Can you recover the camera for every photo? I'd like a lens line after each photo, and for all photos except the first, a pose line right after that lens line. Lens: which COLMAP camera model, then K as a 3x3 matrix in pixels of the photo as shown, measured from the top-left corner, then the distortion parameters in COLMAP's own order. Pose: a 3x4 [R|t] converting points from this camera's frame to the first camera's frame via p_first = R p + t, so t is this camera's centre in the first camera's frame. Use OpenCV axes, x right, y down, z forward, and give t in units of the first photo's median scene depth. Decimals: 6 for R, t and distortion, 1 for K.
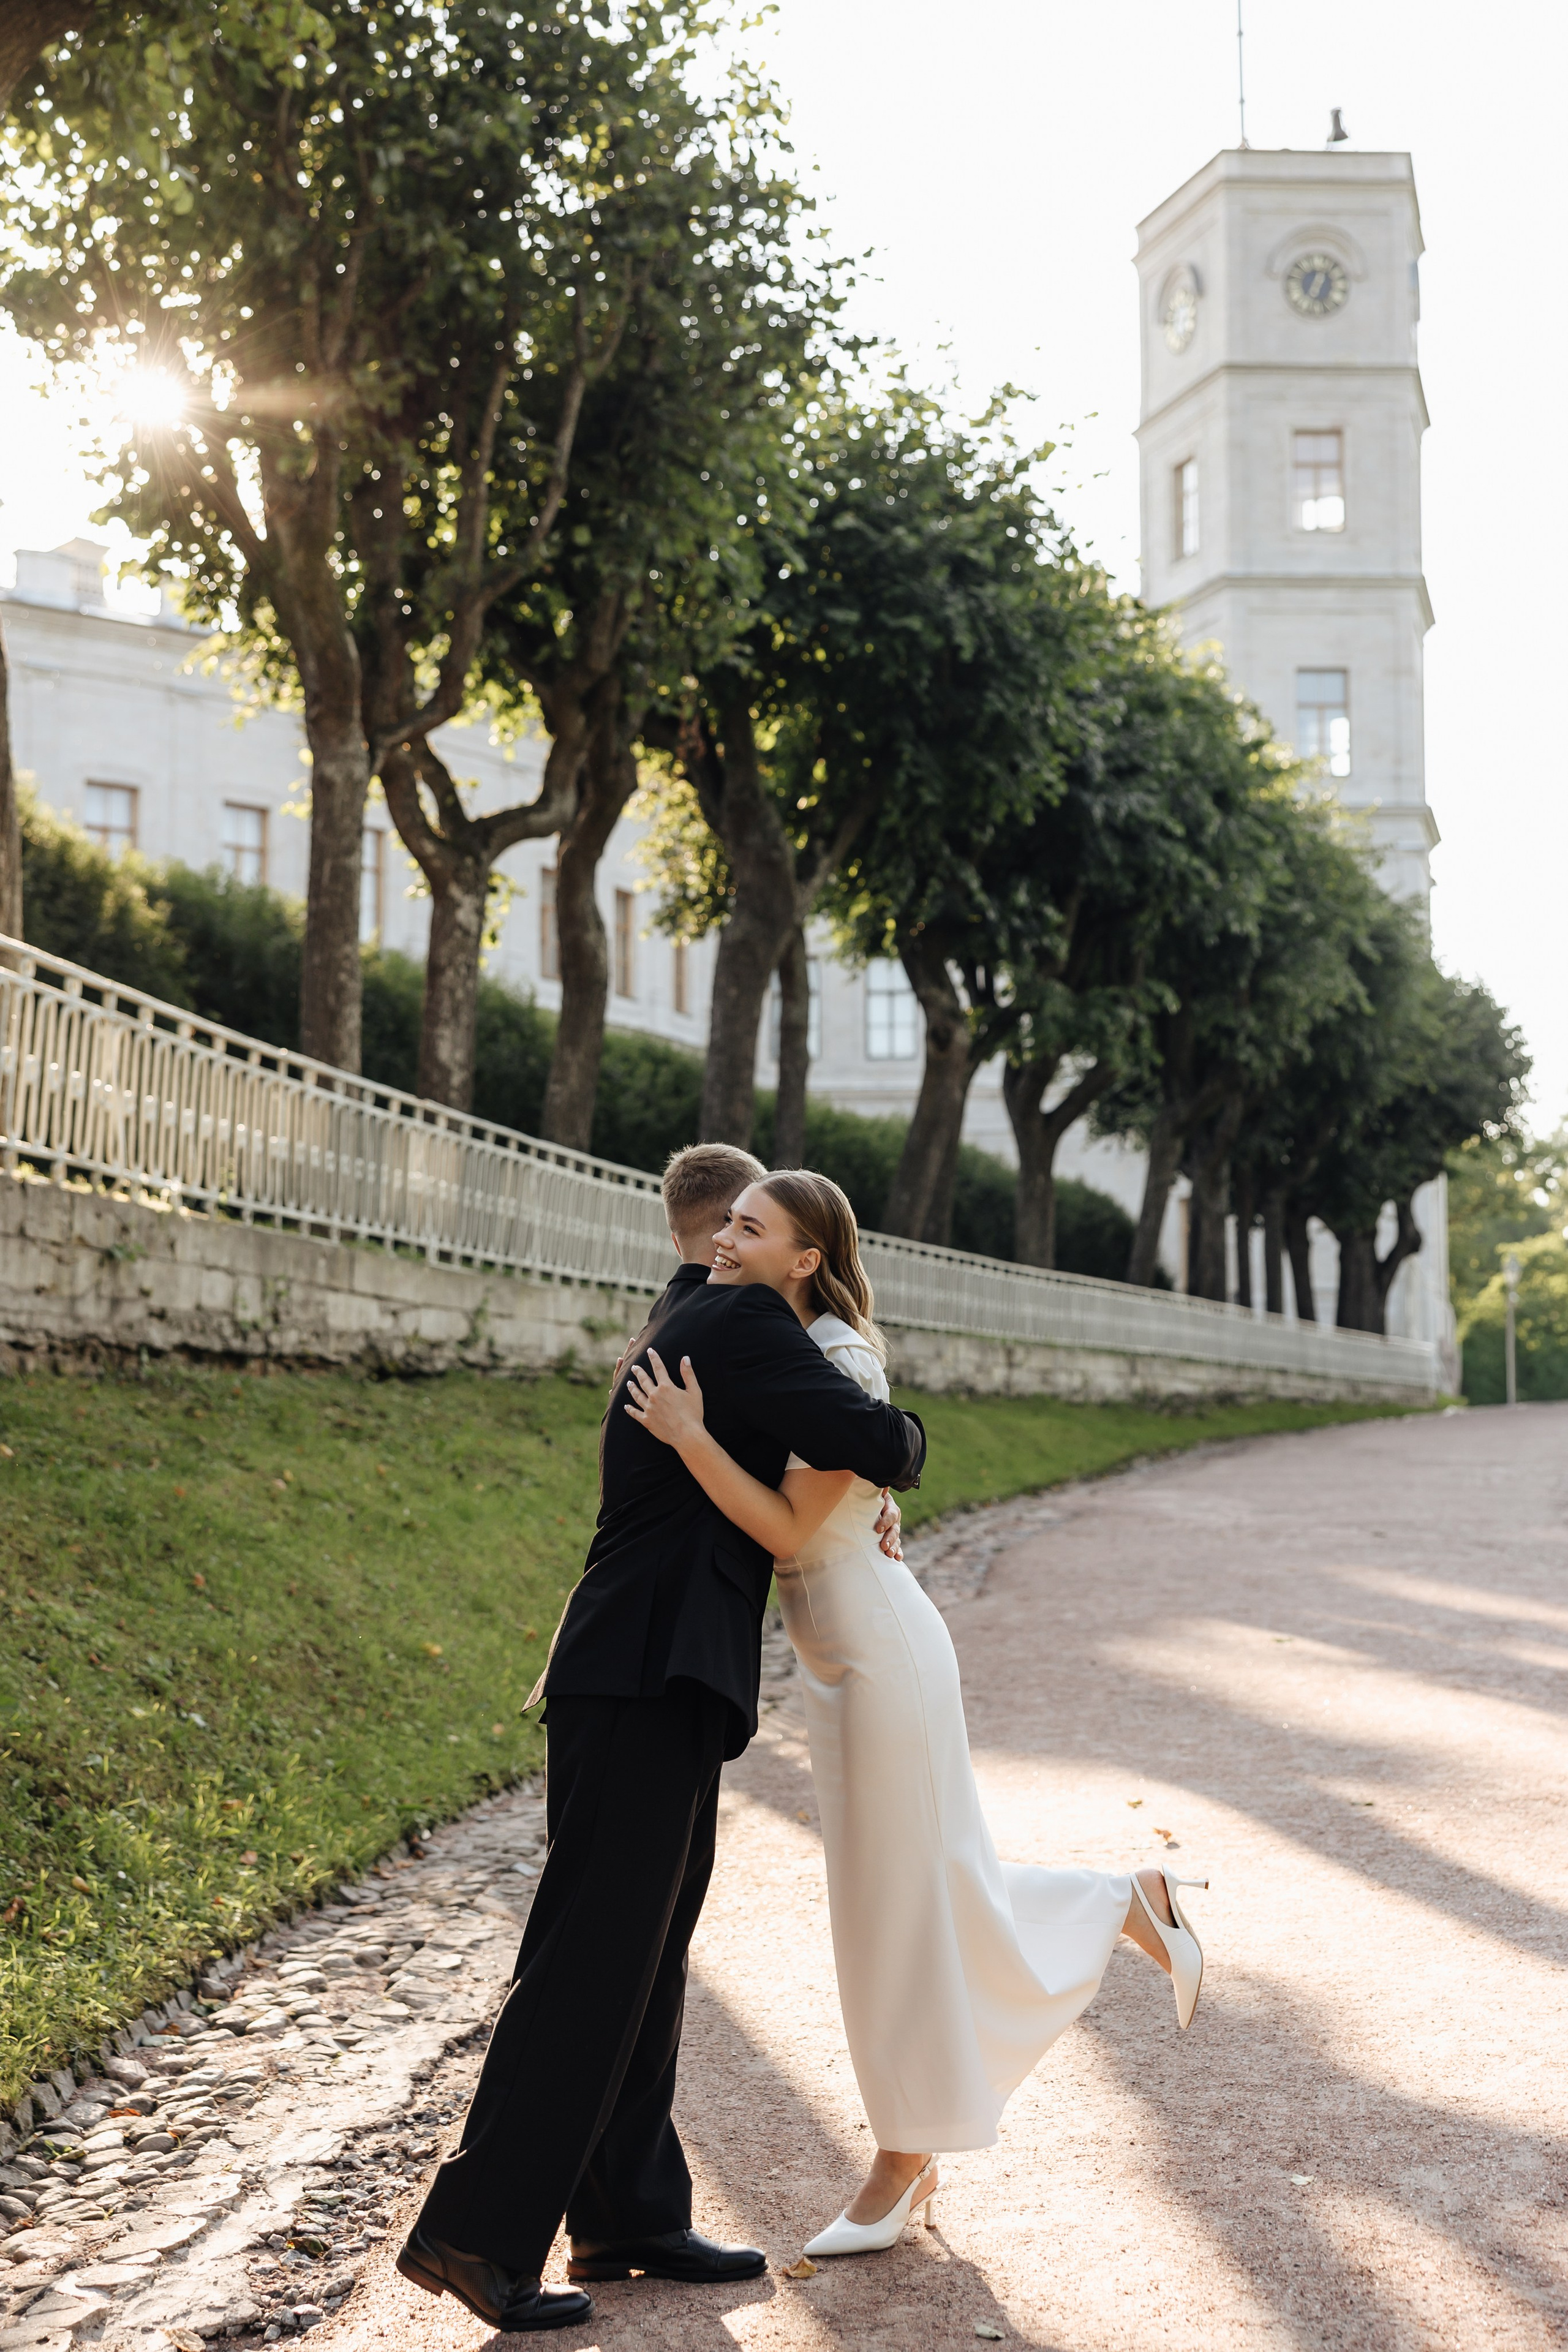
lens RADIAL K [[3125.8, 0, 759.5], [0, 3125.8, 1170.3], [0, 0, 1]] dist [-0.000553, -0.068896]
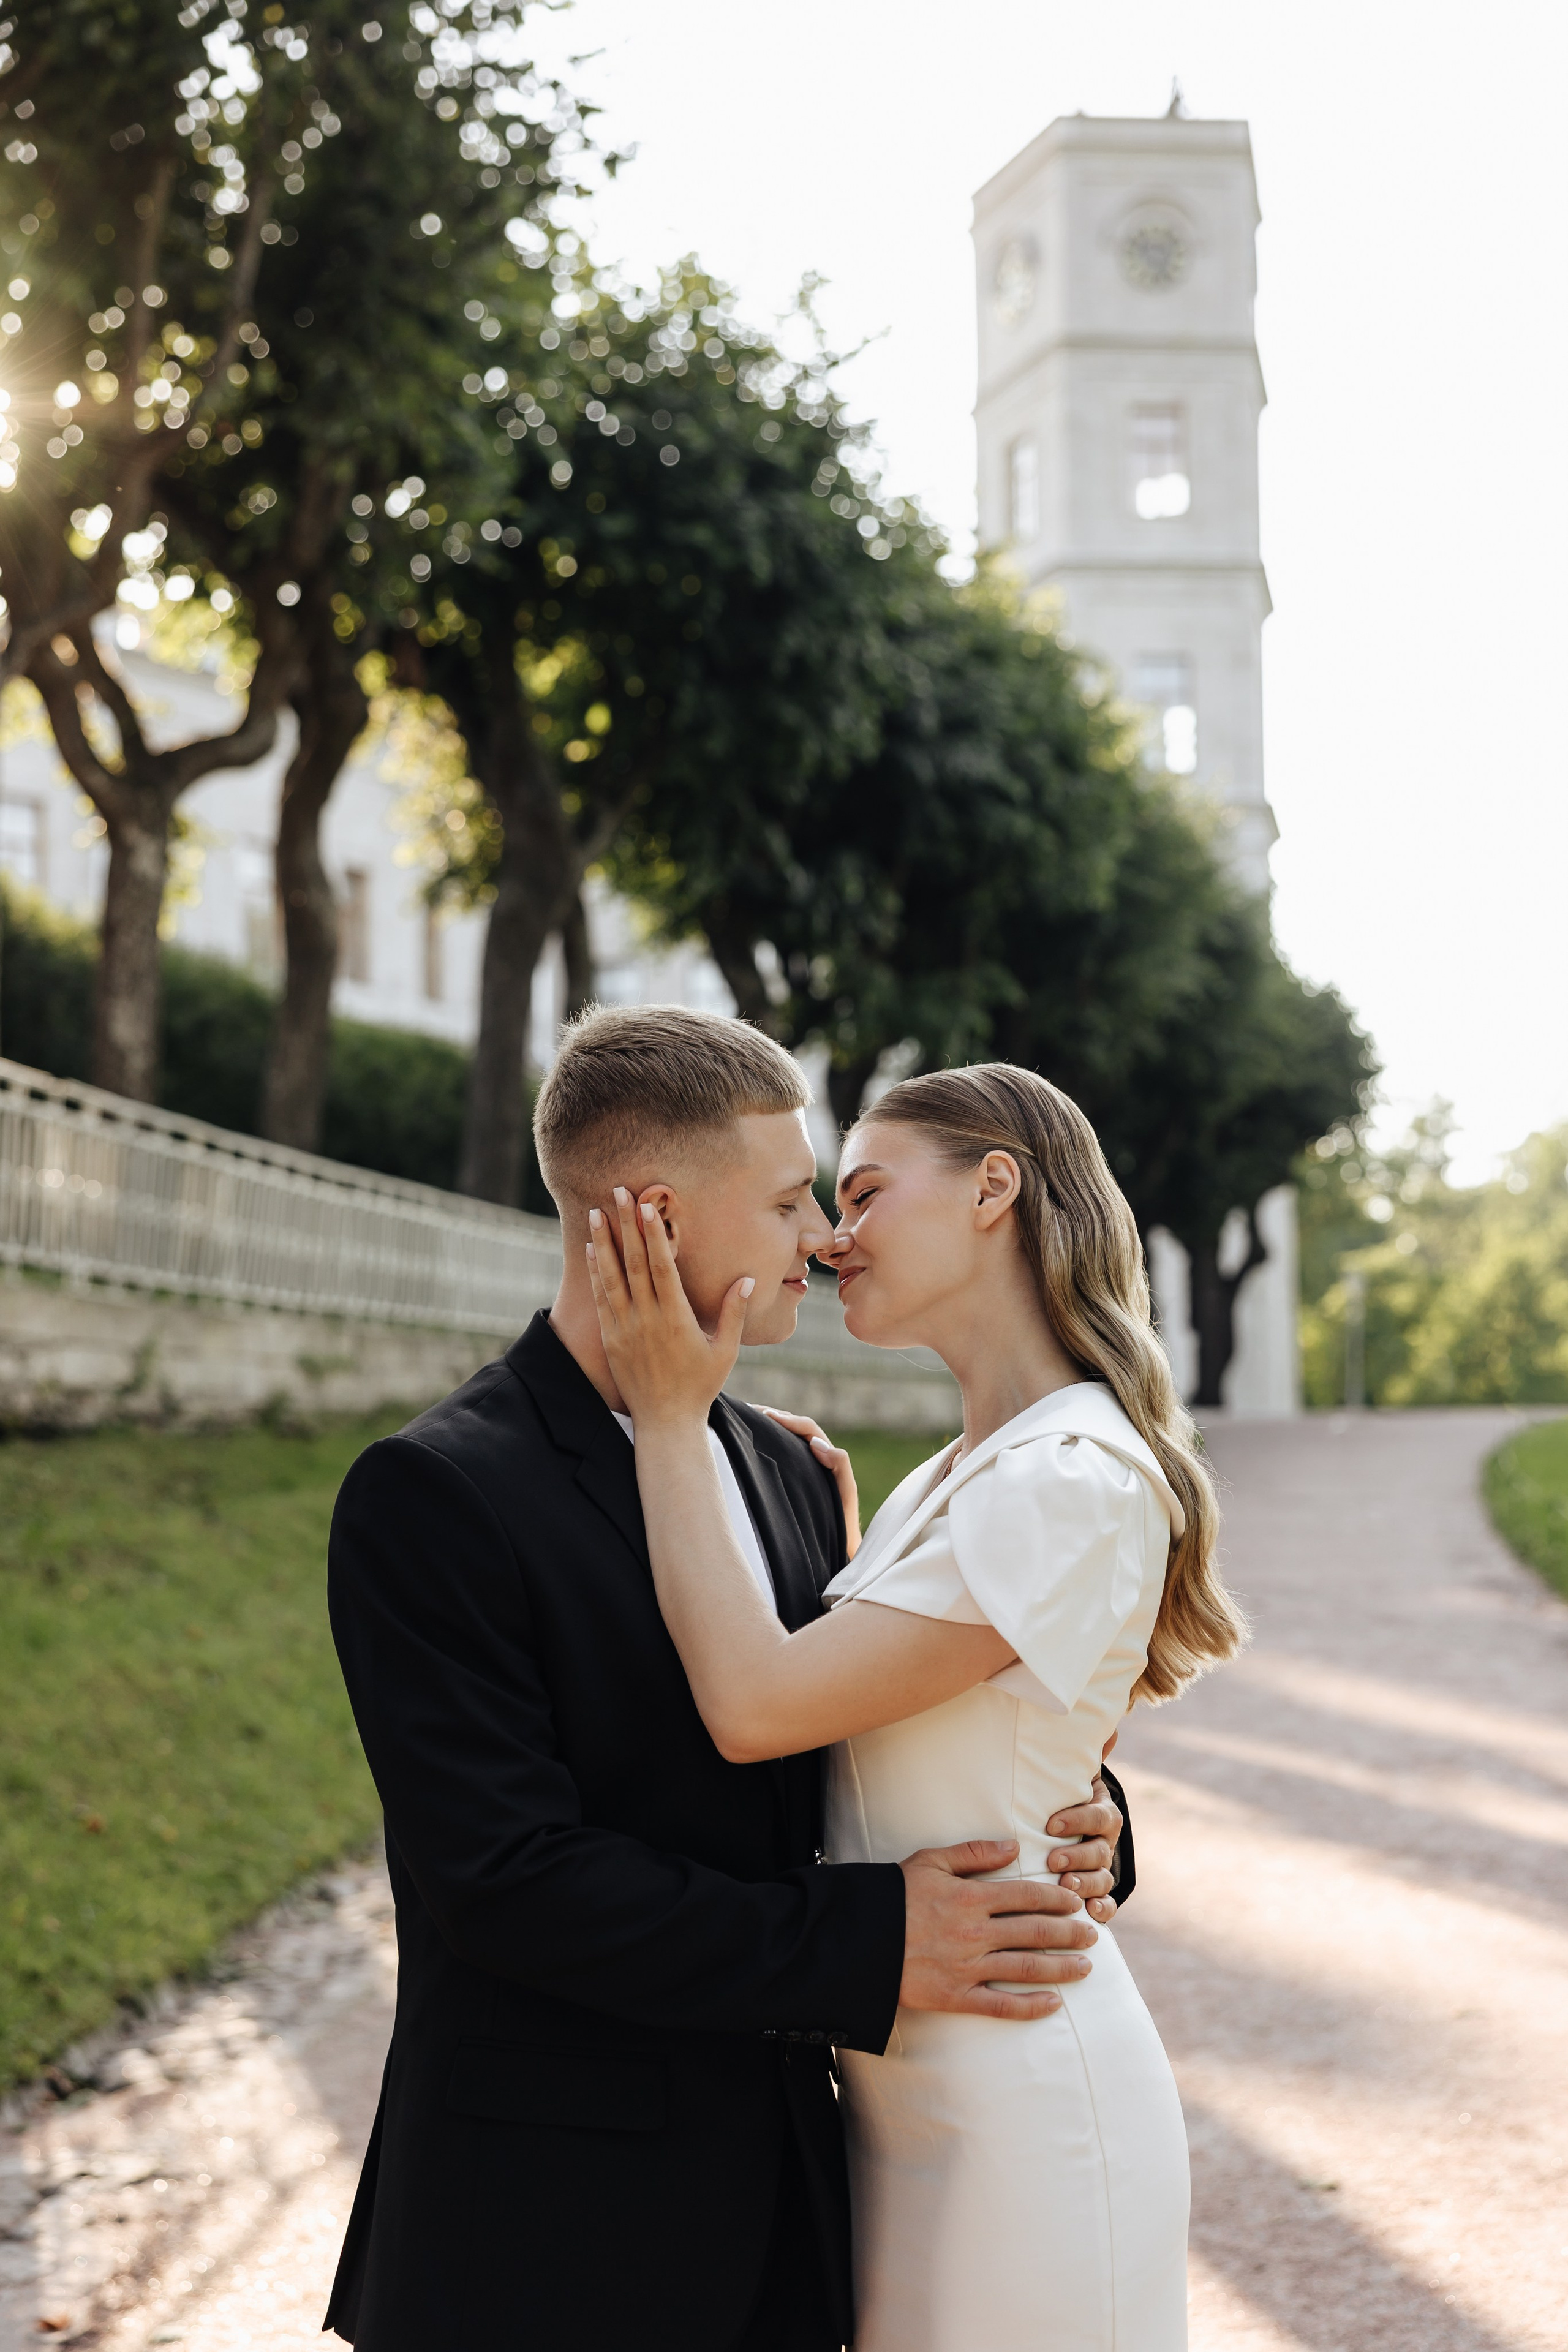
lens RADIAL K [[3137.5, 0, 782.2], [0, 3137.5, 1221.0], [0, 0, 1]] dist [0.018834, -0.025383]
pose [[0.998263, -0.006369, 0.058572, 0.018345], [0.005748, 0.999926, 0.010761, 0.003233], [-0.058637, -0.010406, 0.998225, 0.130381]]
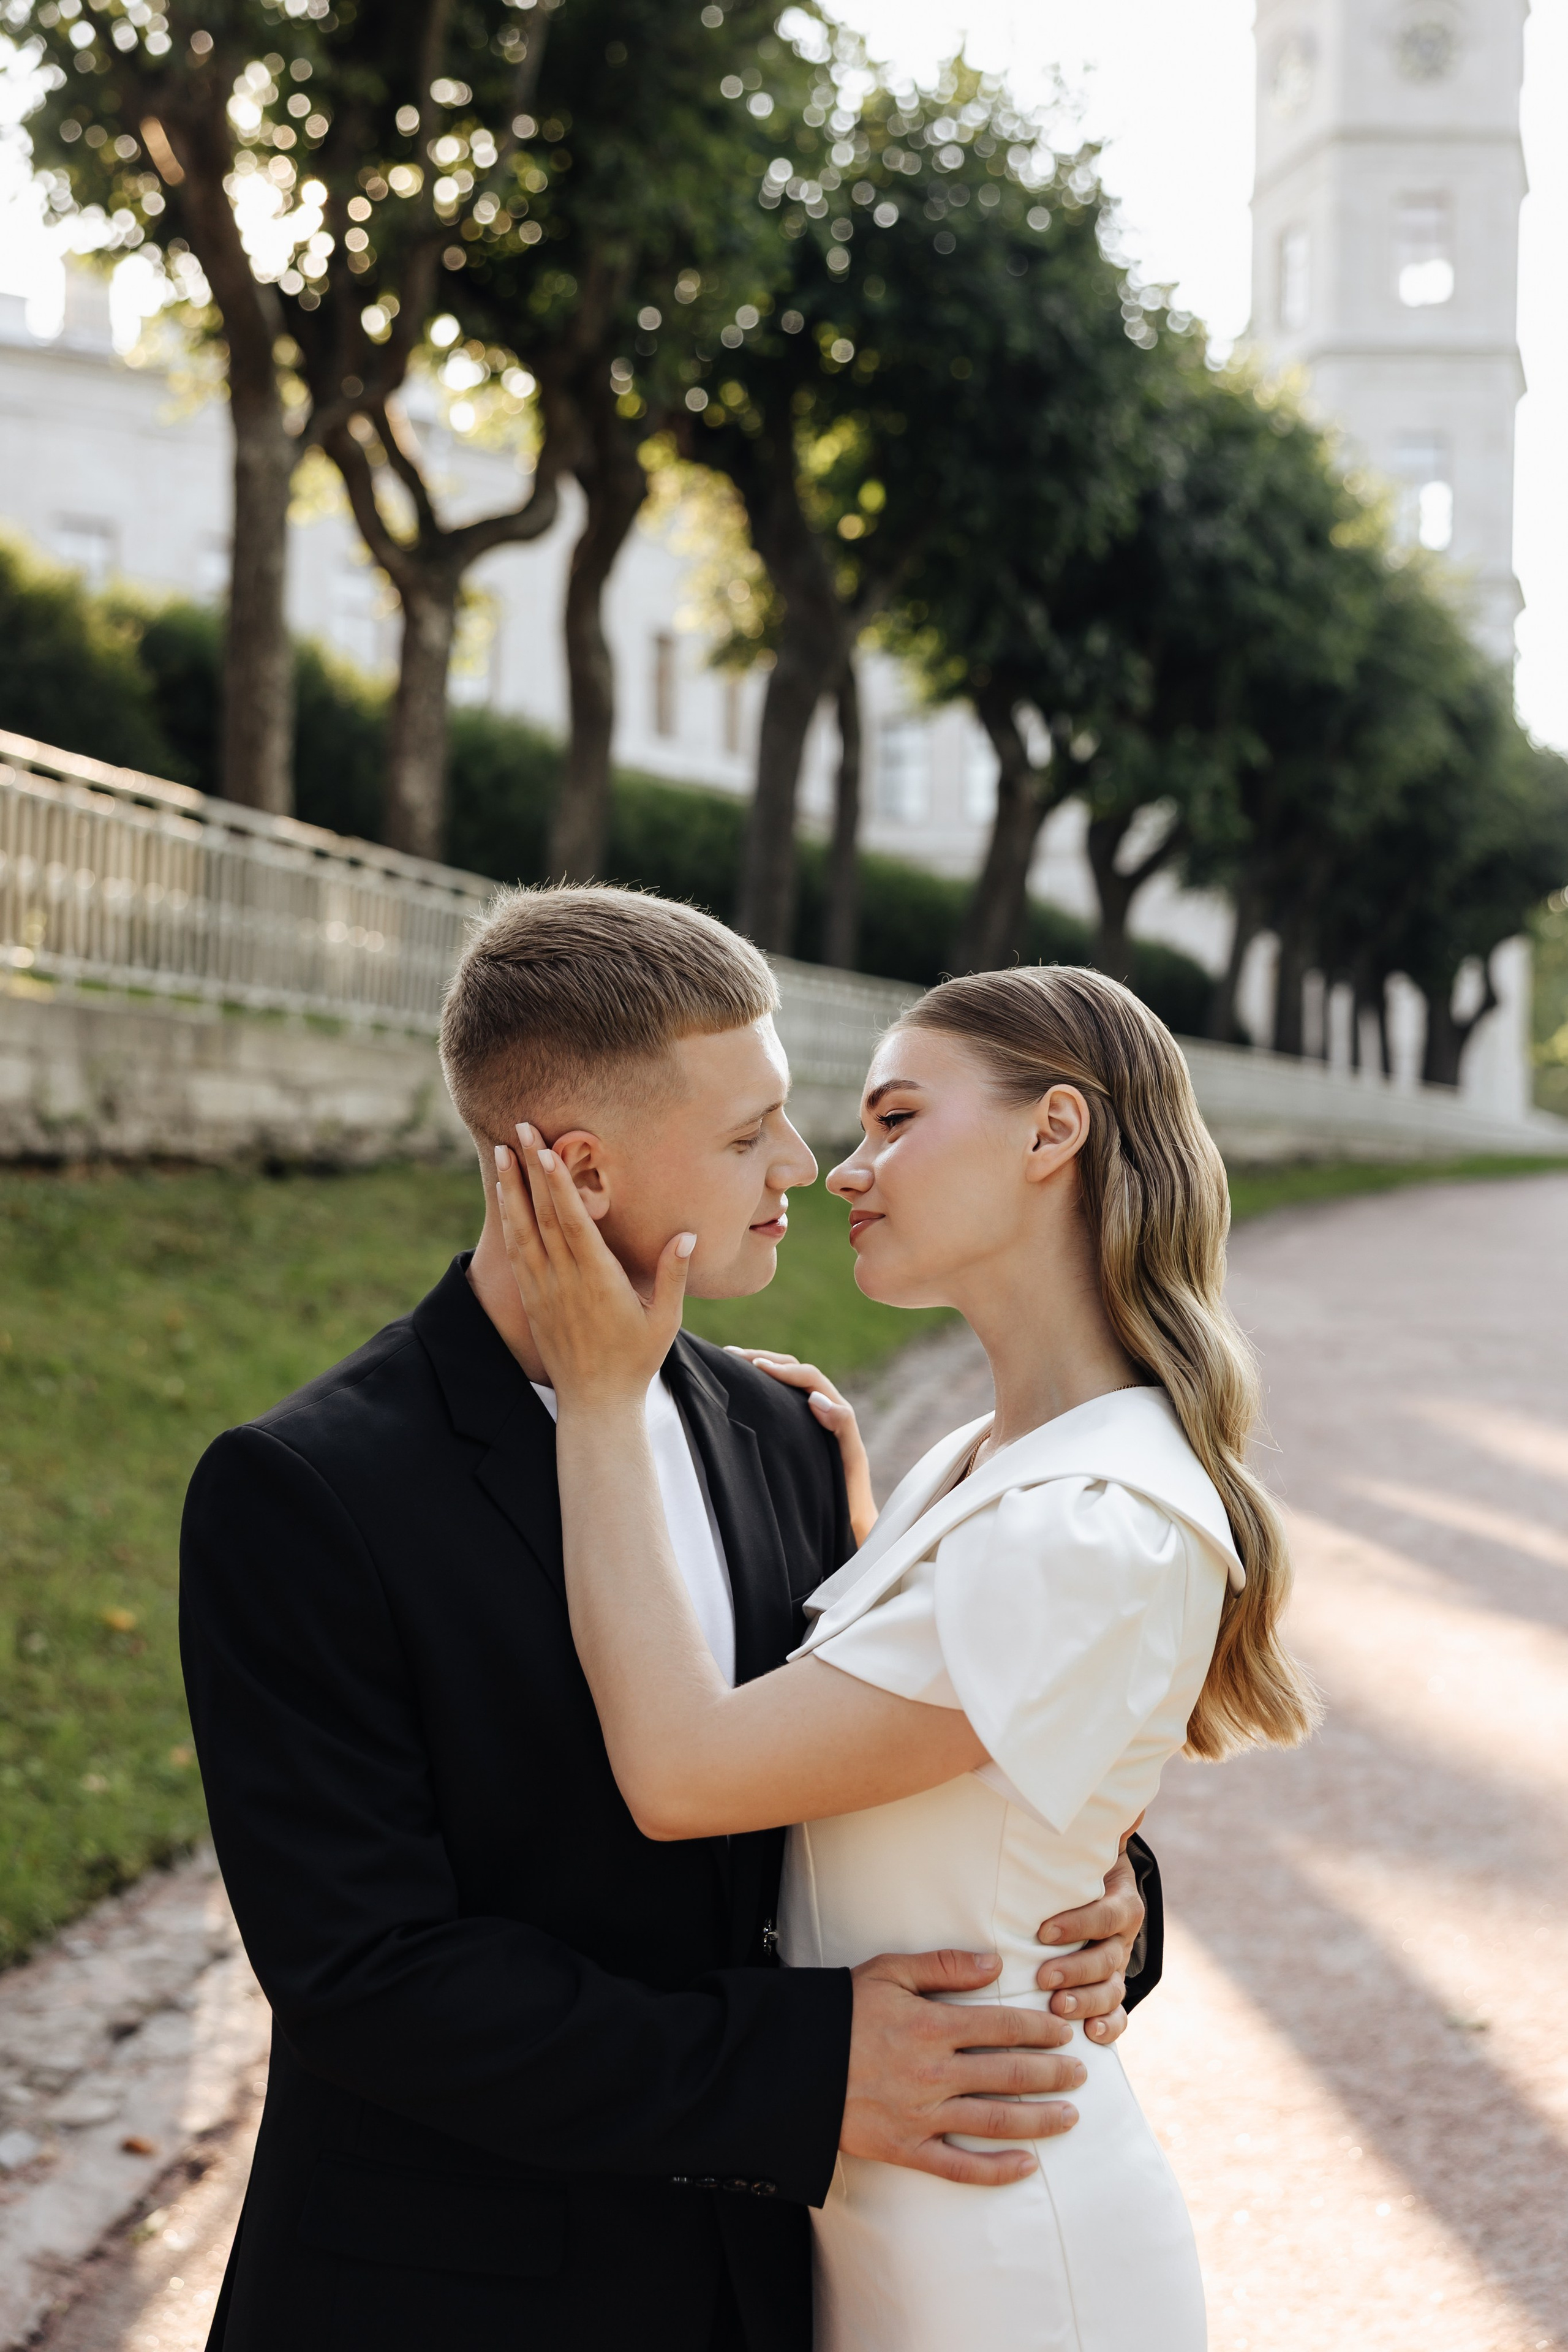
lens RADIAL K [[2827.7, 0, 802.2], [0, 2827.7, 1171.9], [0, 0, 1]] dist [-0.005878, 0.049991]
pose [[0.999460, 0.011995, -0.030576, 0.027177], [-0.009274, 0.996110, 0.087630, -0.001361], [0.031509, -0.087299, 0.995684, 0.155390]]
